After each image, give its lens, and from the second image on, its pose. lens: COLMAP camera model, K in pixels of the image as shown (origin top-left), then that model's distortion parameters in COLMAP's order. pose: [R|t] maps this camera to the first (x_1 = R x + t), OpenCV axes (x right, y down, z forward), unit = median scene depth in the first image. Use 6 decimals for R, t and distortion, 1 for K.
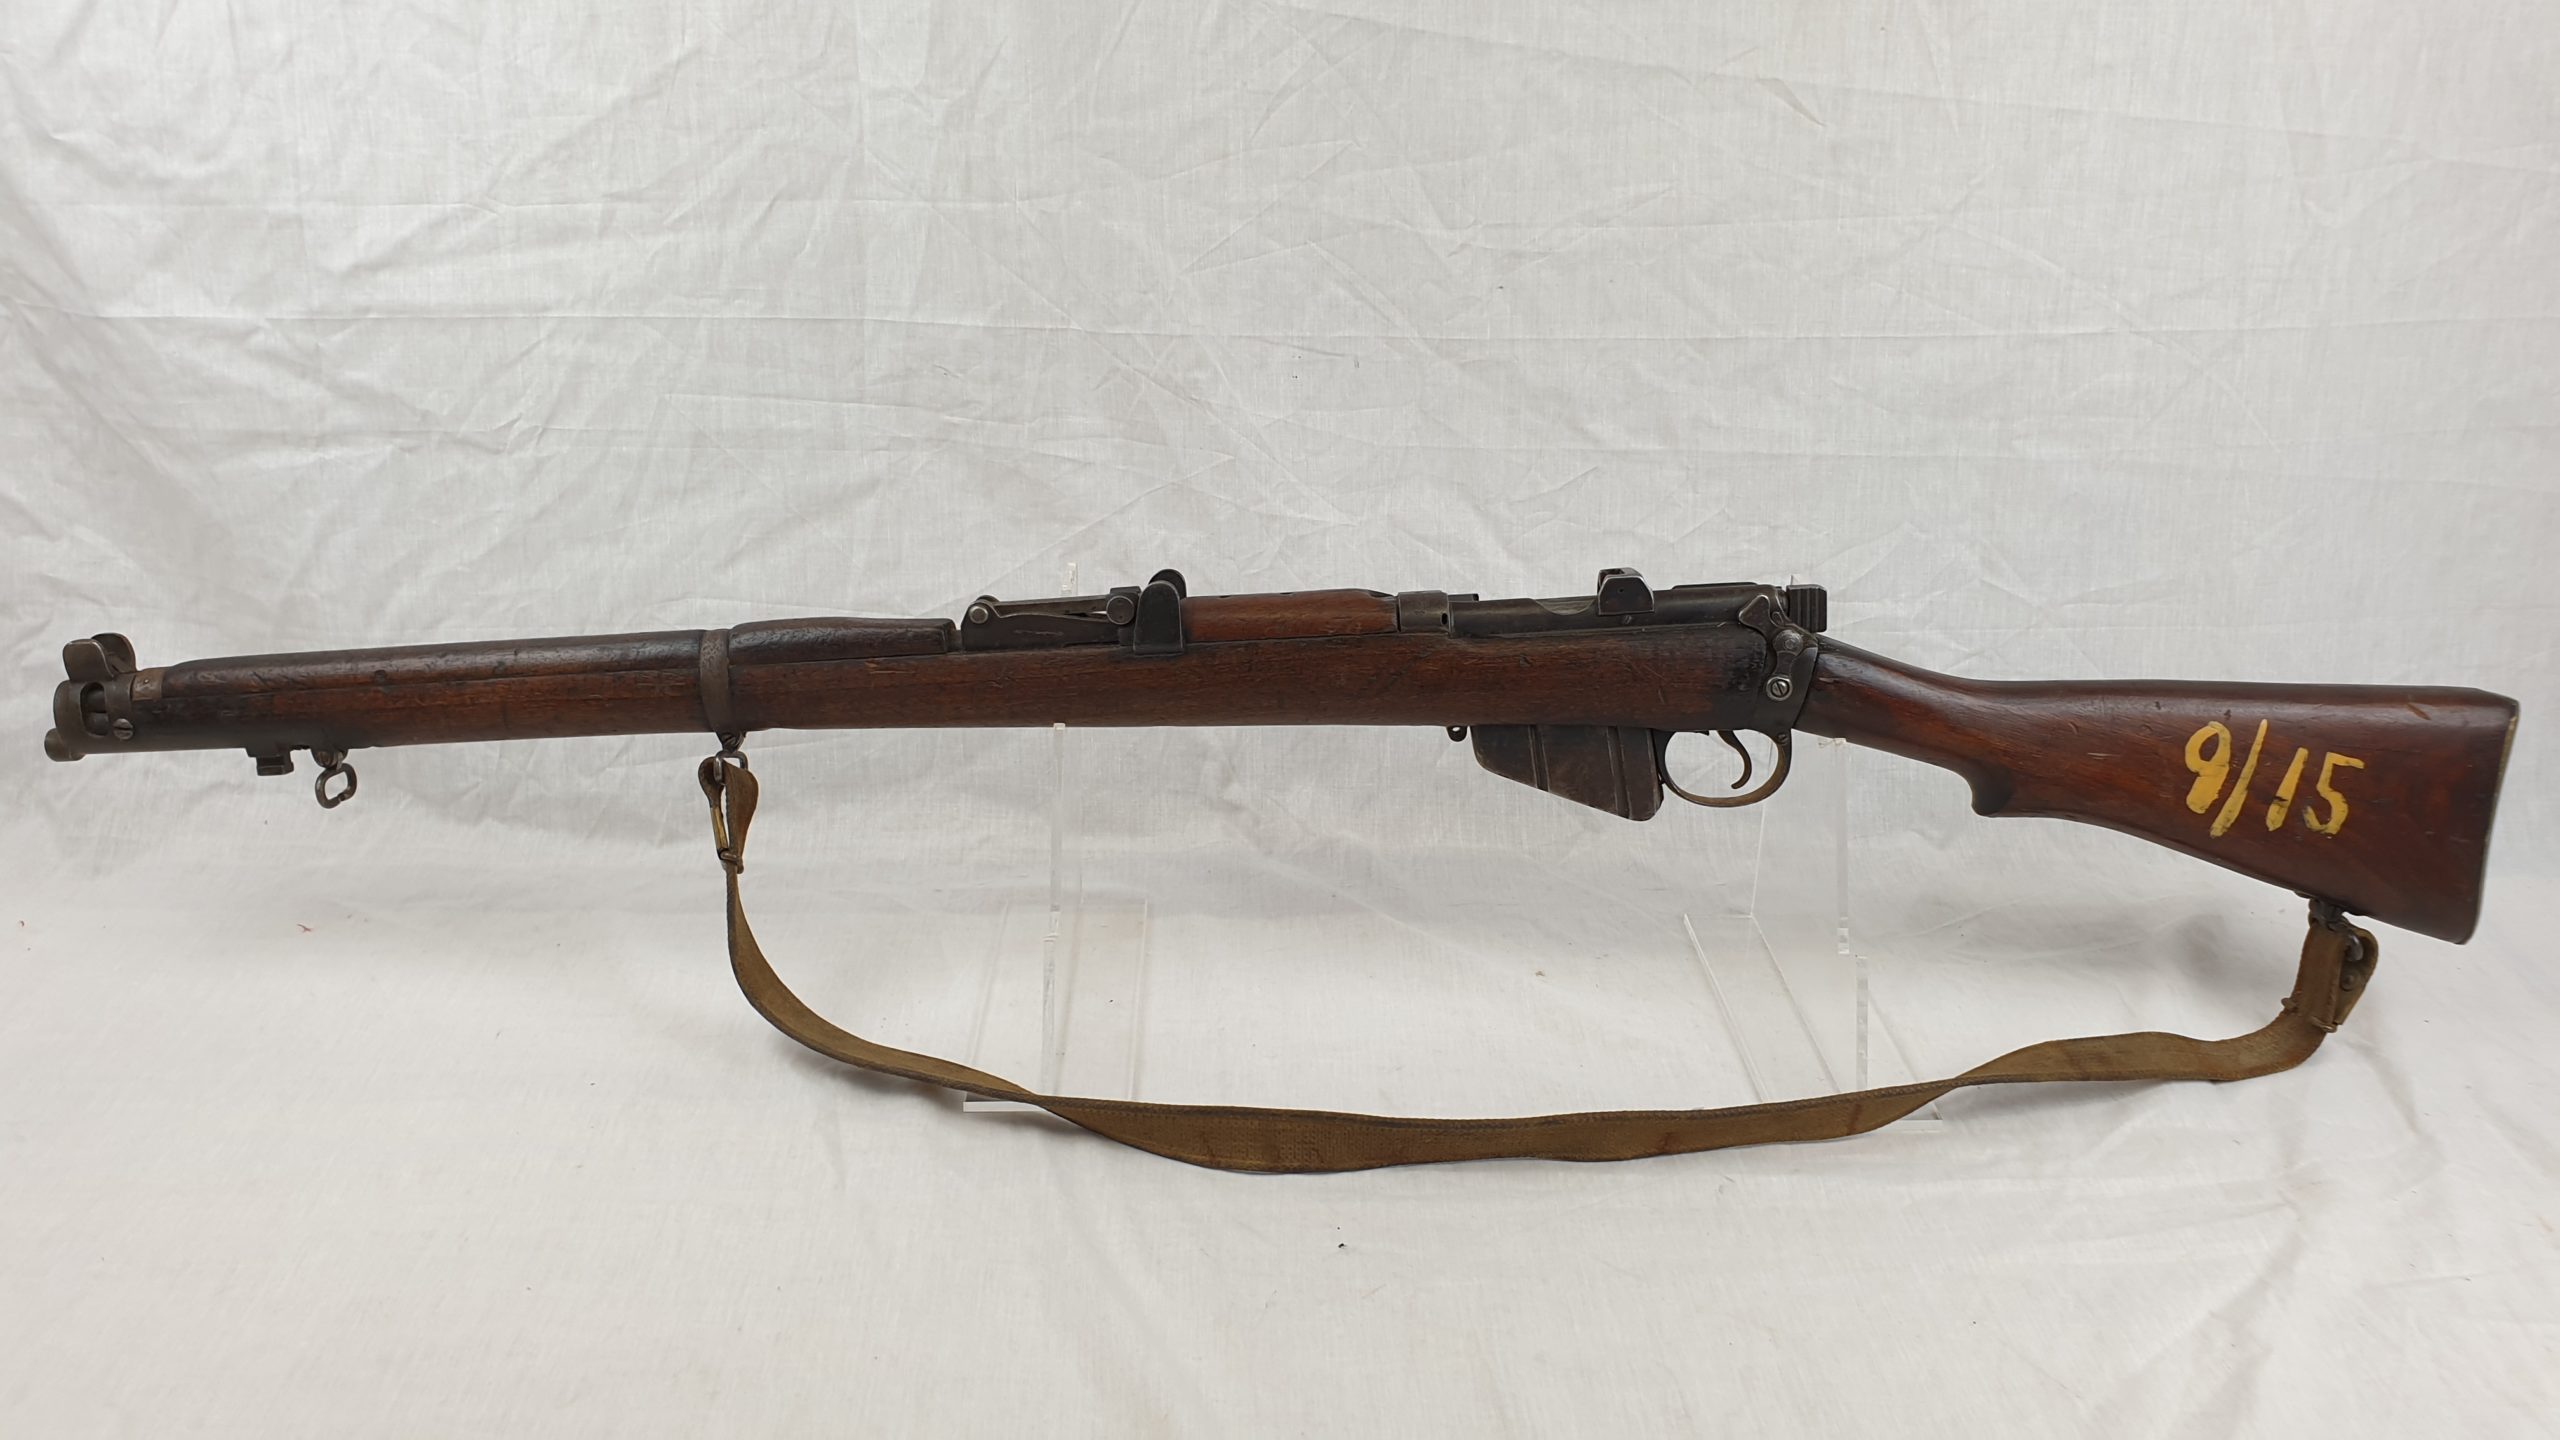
lens RADIAL K [[2033.3, 0, 1291.4], [0, 2033.3, 717.1], [0, 0, 1]] dist [0.030273, -0.036103]
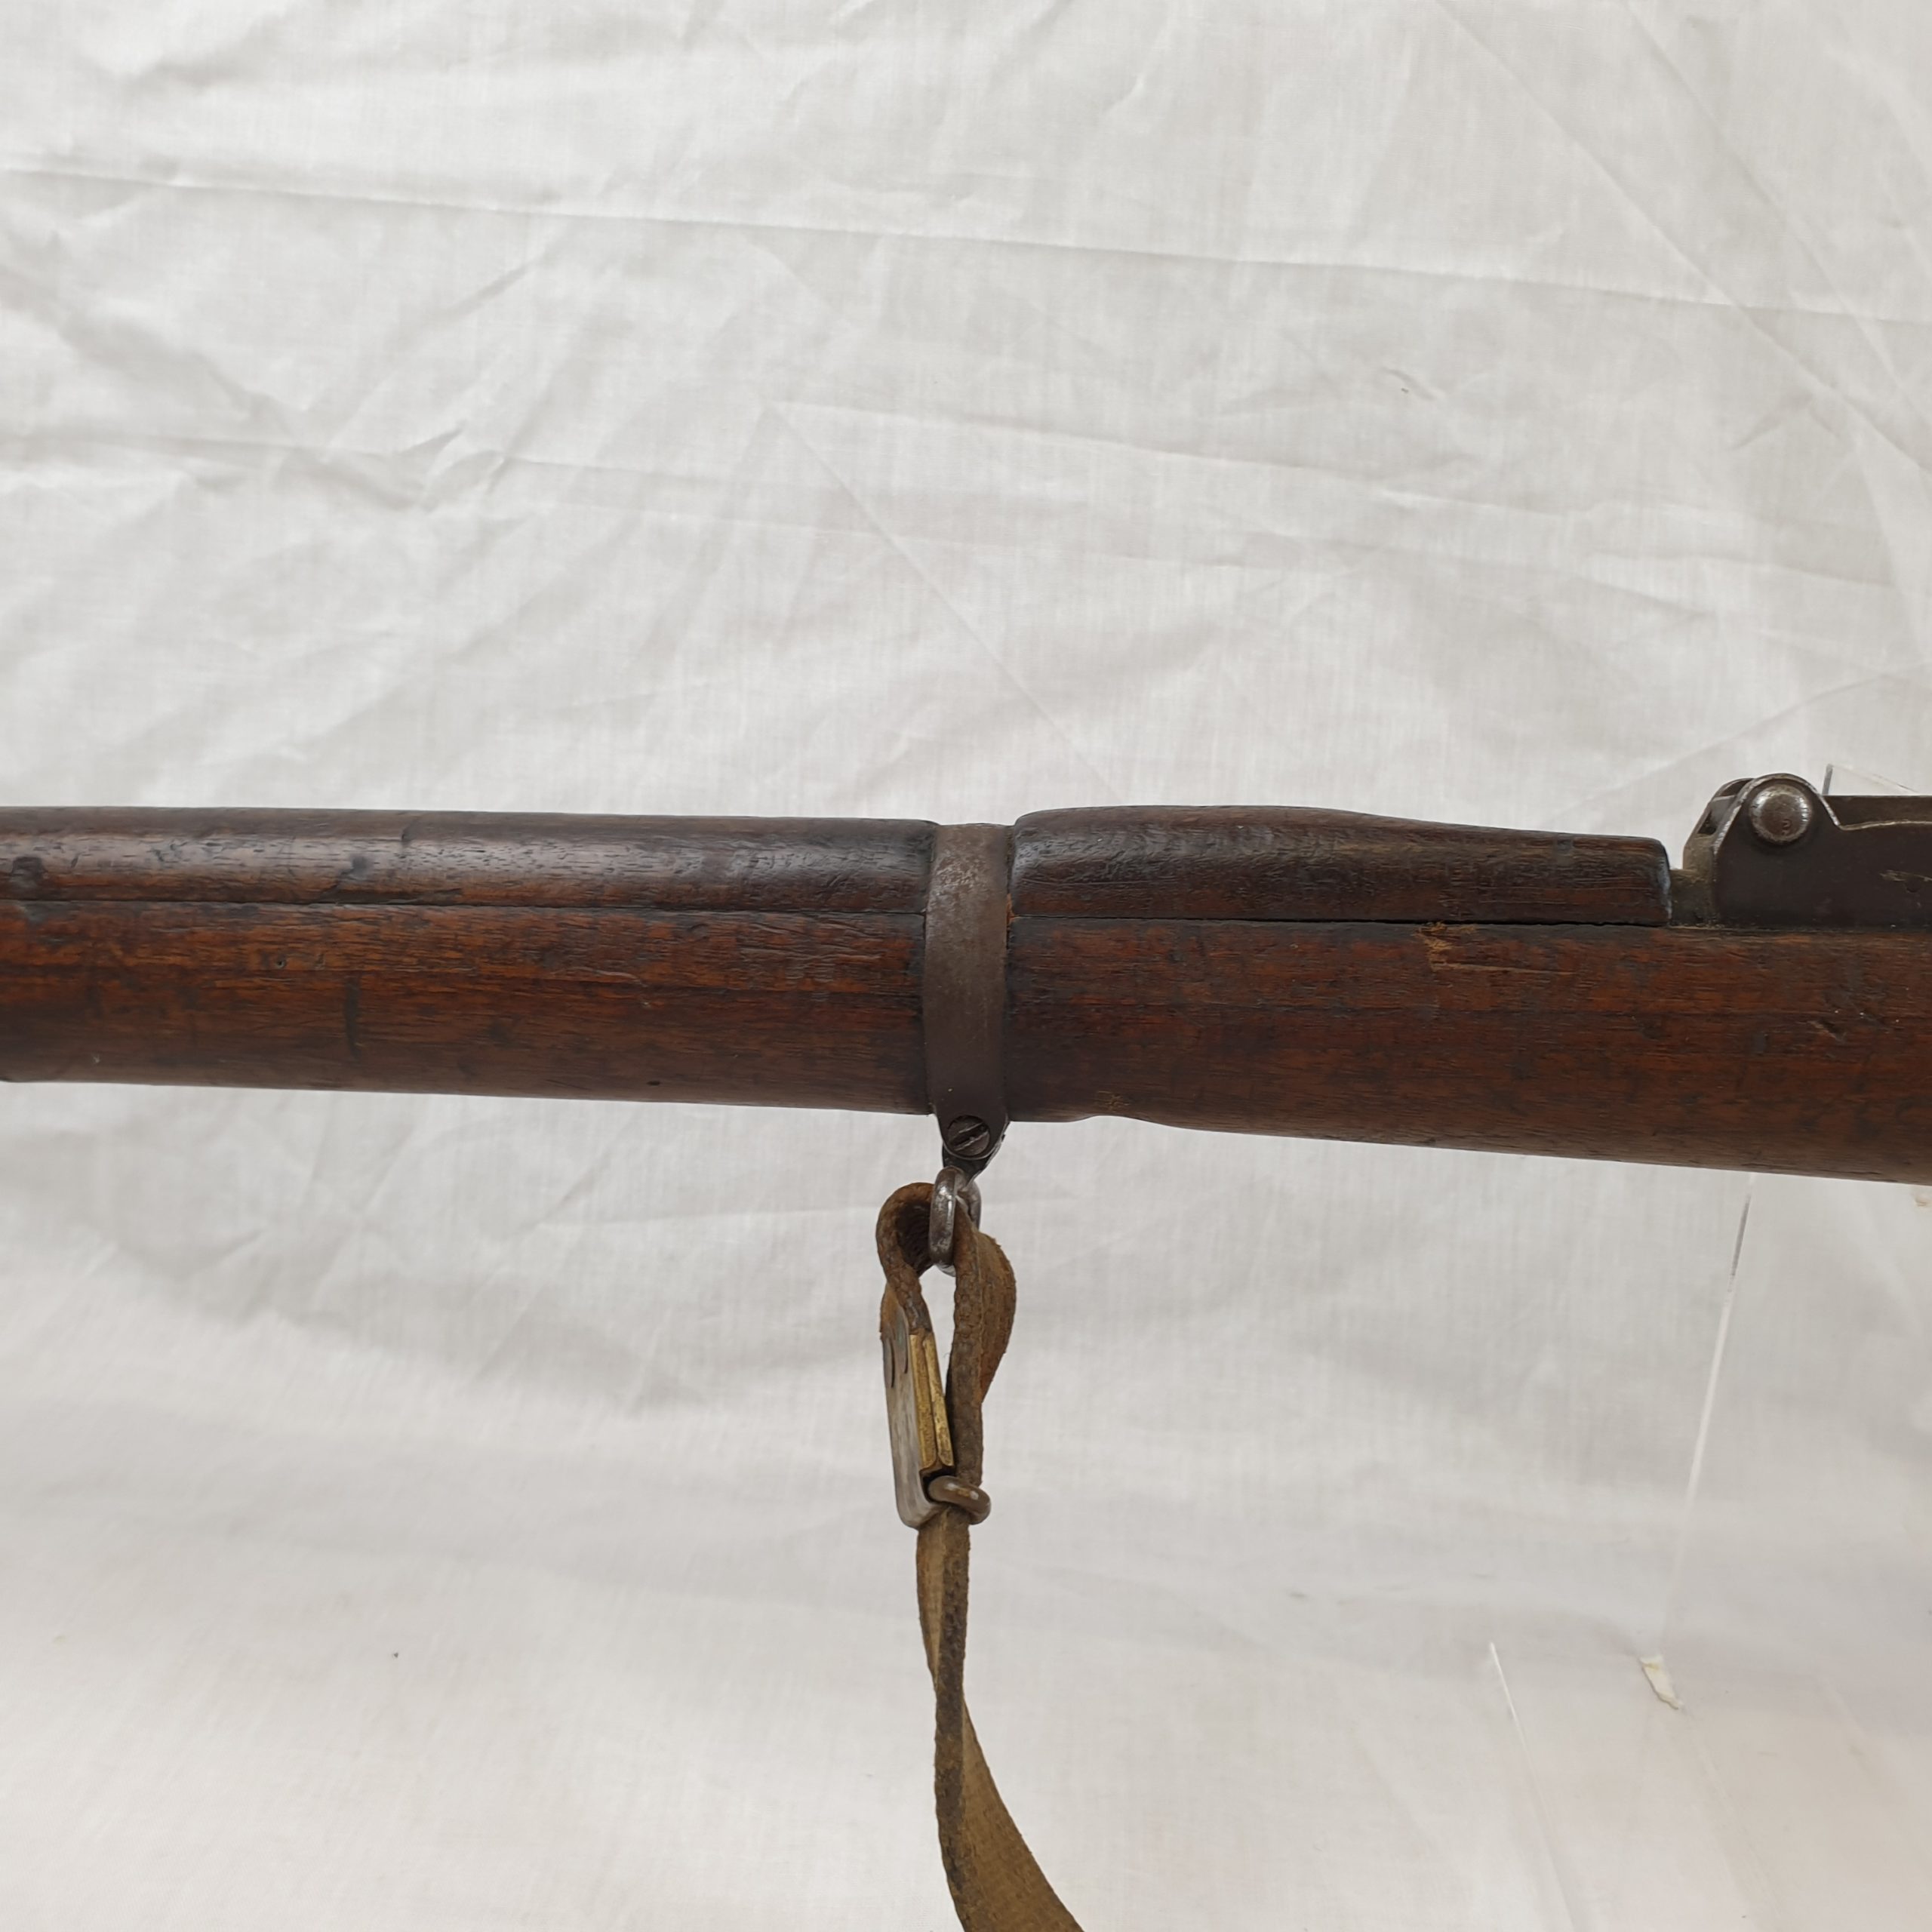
lens RADIAL K [[2084.2, 0, 983.7], [0, 2084.2, 949.8], [0, 0, 1]] dist [-0.016221, 0.000000]
pose [[0.994666, 0.077001, -0.068635, -0.219251], [-0.086941, 0.983904, -0.156120, 0.029904], [0.055509, 0.161254, 0.985351, 0.564191]]
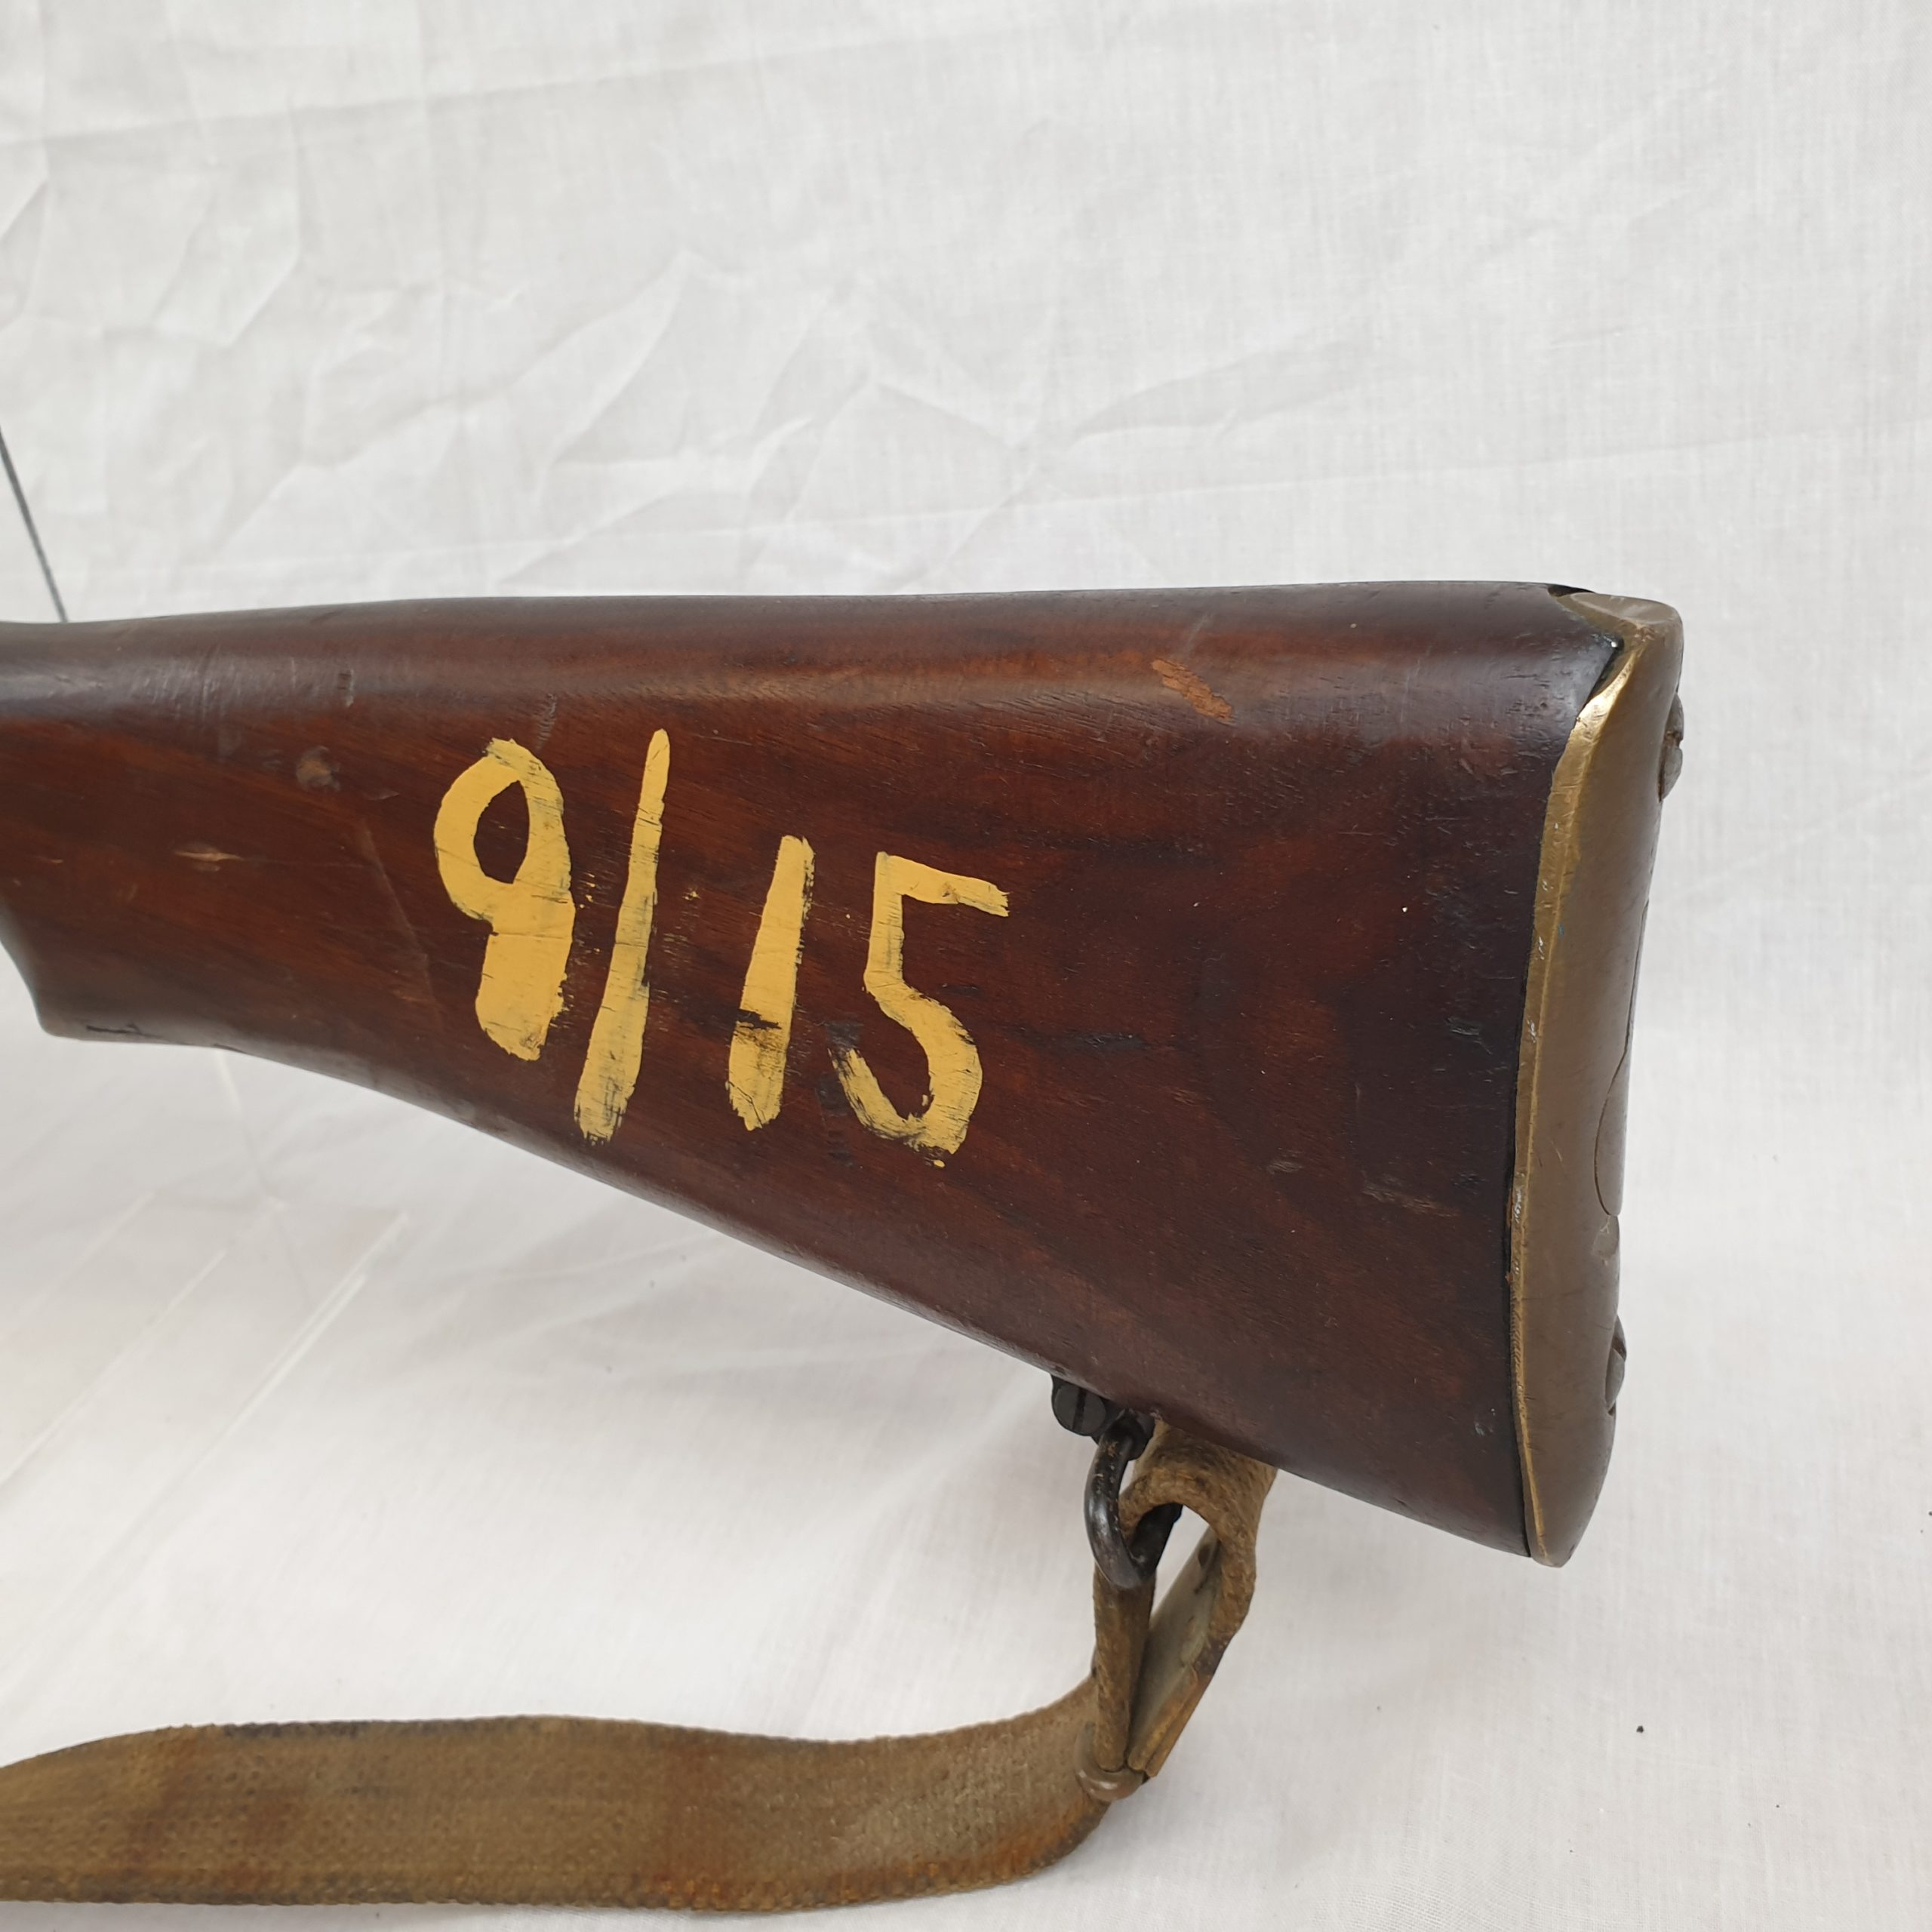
lens RADIAL K [[2144.6, 0, 972.9], [0, 2144.6, 965.6], [0, 0, 1]] dist [-0.009930, 0.000000]
pose [[0.938875, 0.021870, -0.343563, 0.516587], [0.015170, 0.994382, 0.104755, 0.002172], [0.343924, -0.103564, 0.933269, 0.623221]]
